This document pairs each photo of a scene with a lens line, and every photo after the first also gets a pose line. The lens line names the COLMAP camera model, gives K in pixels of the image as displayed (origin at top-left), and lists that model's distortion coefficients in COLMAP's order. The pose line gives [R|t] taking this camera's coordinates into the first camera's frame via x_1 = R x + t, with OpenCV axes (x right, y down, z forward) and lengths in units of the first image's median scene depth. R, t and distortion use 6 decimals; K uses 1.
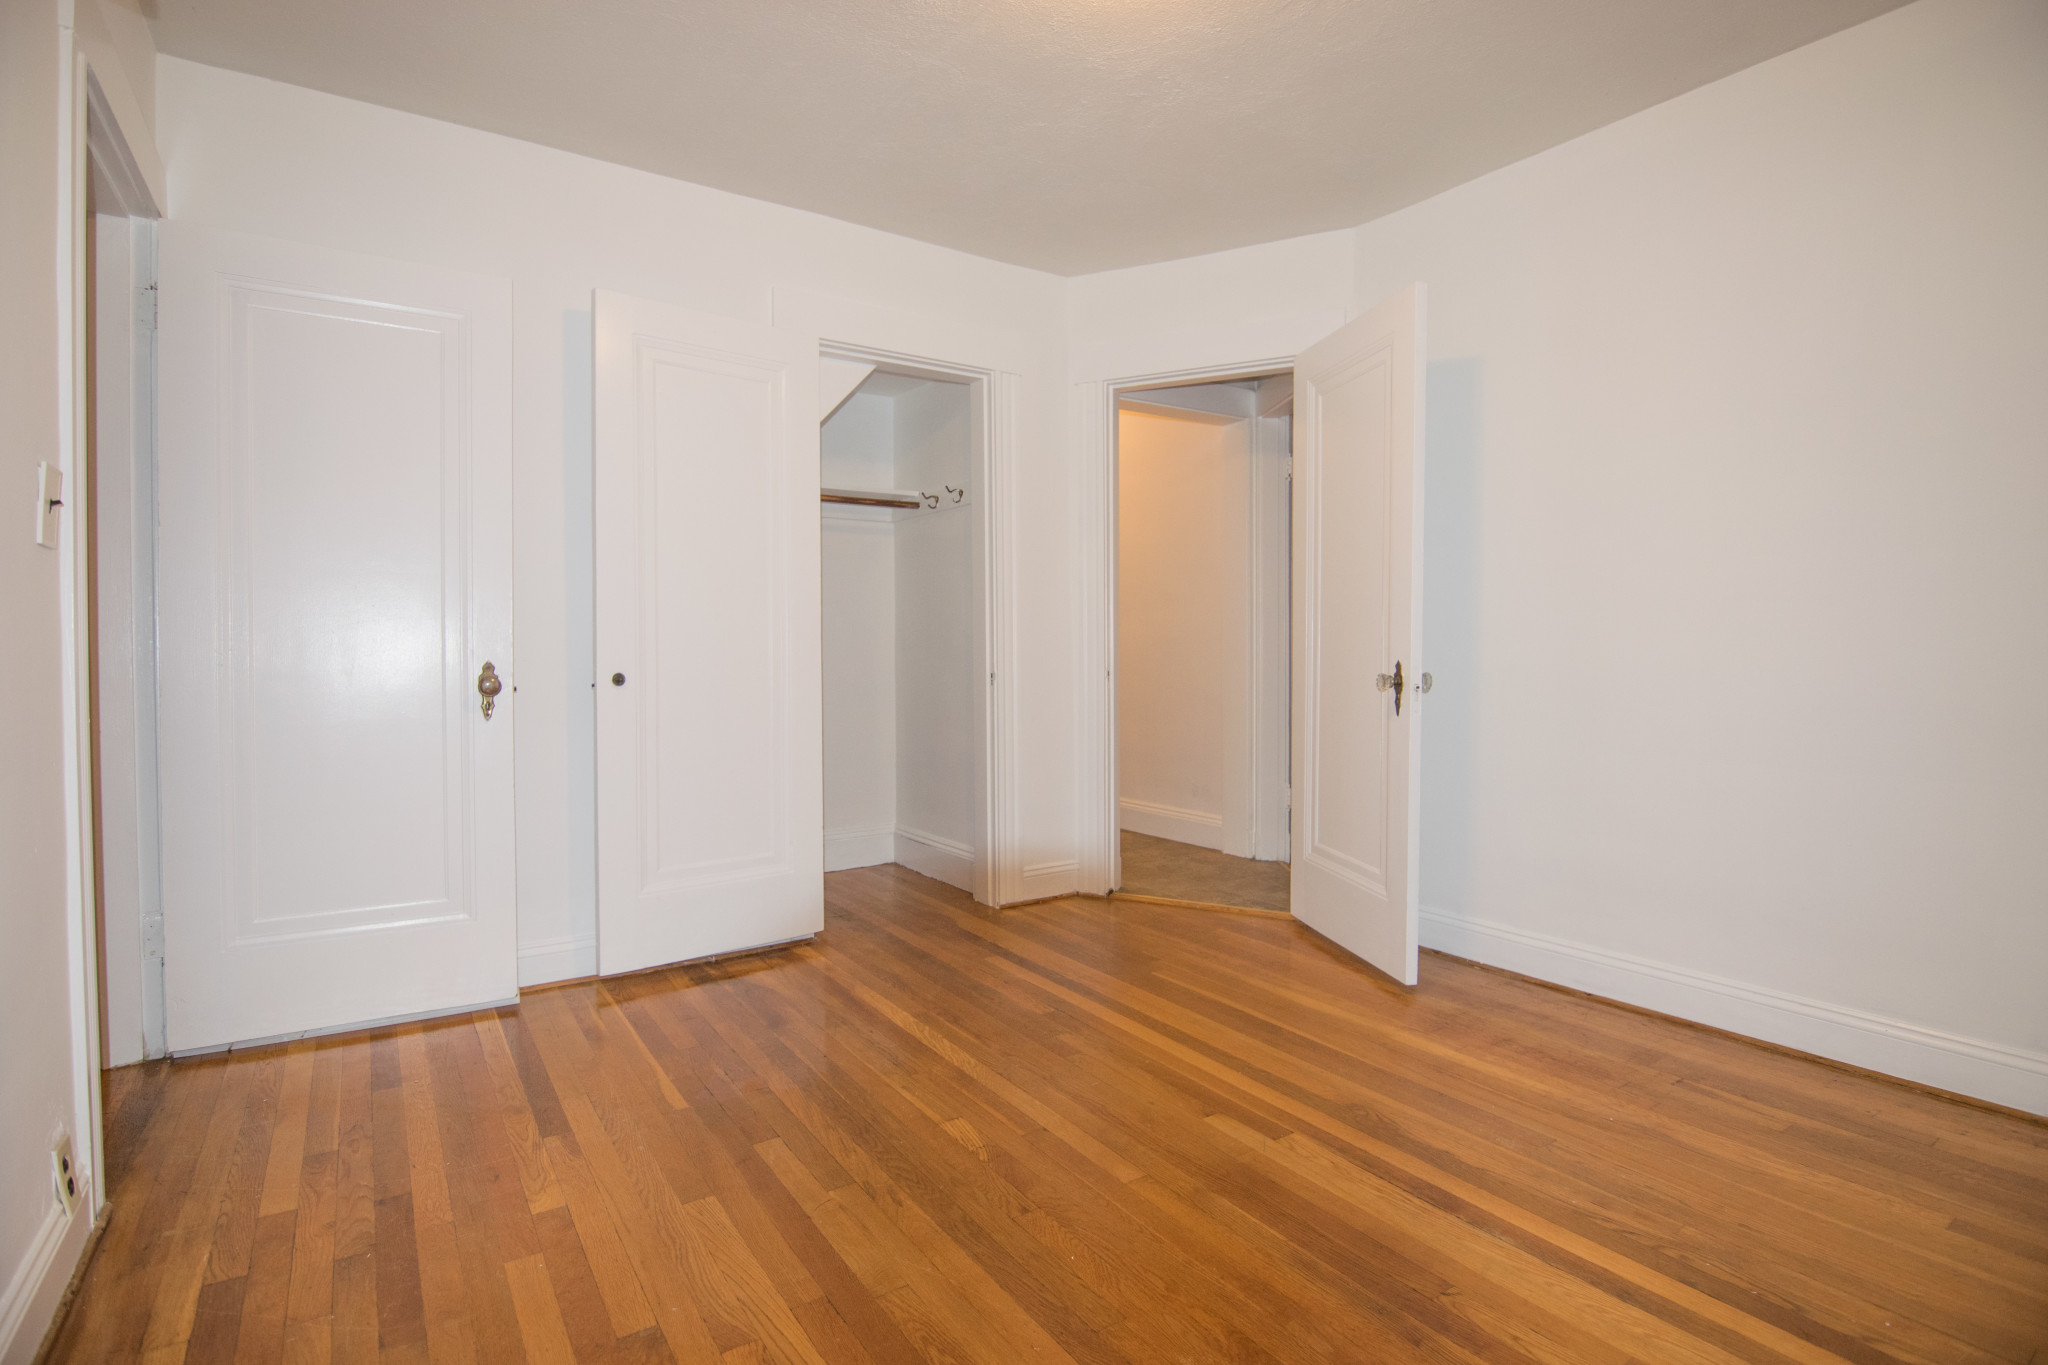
lens RADIAL K [[1013.9, 0, 1022.1], [0, 1013.9, 666.6], [0, 0, 1]] dist [0.002793, 0.000699]
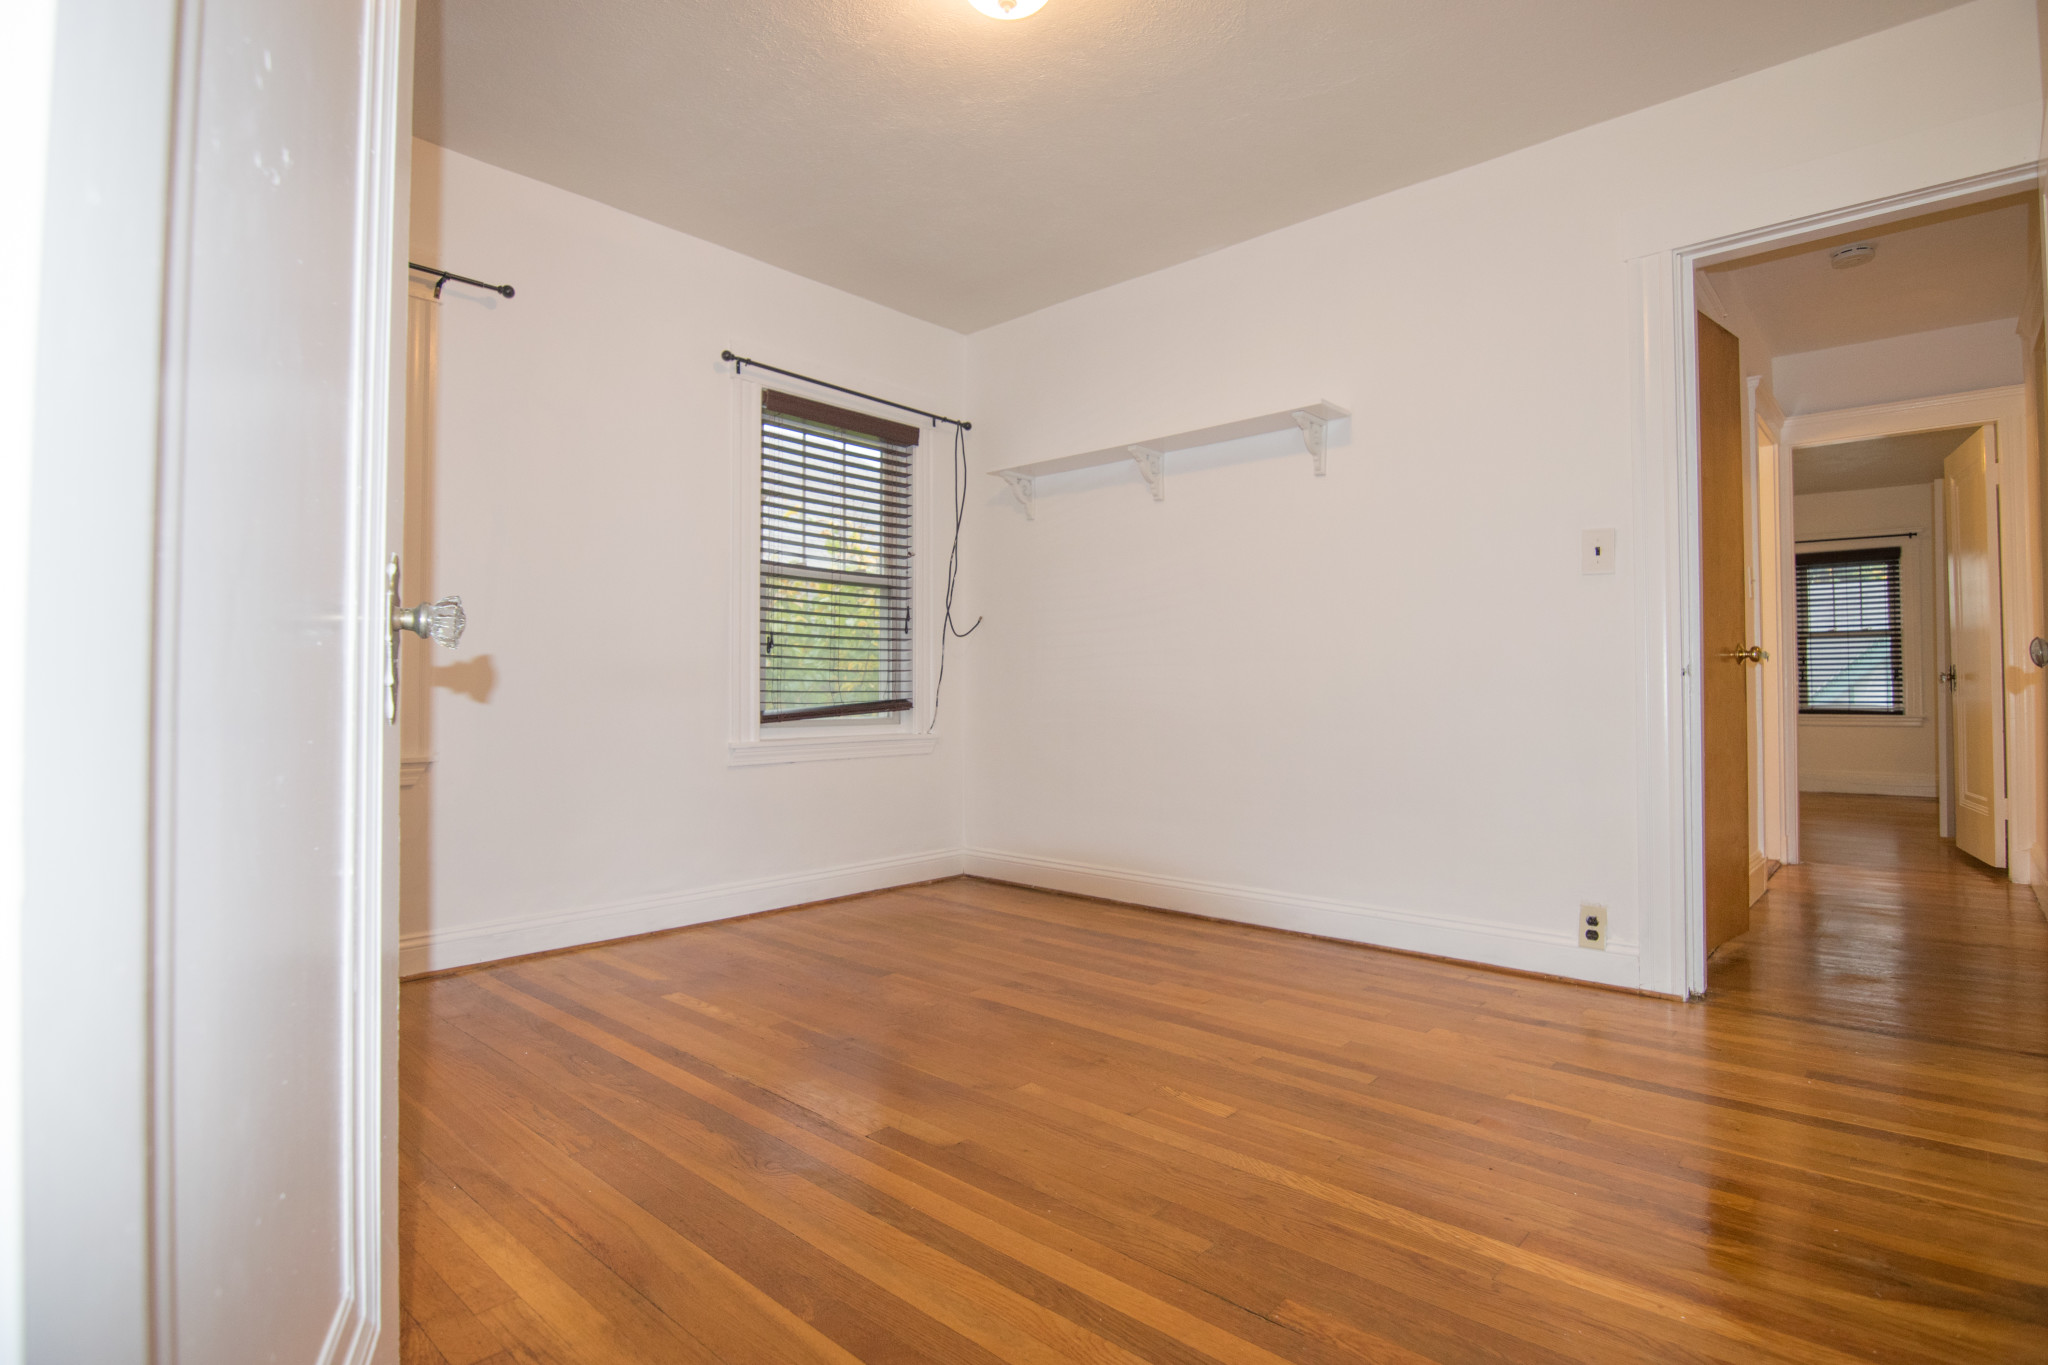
lens RADIAL K [[1013.9, 0, 1022.4], [0, 1013.9, 674.2], [0, 0, 1]] dist [0.002793, 0.000699]
pose [[-0.972015, -0.004153, -0.234881, 0.316627], [-0.004429, 0.999990, 0.000648, 0.042588], [0.234876, 0.001670, -0.972024, 1.749141]]
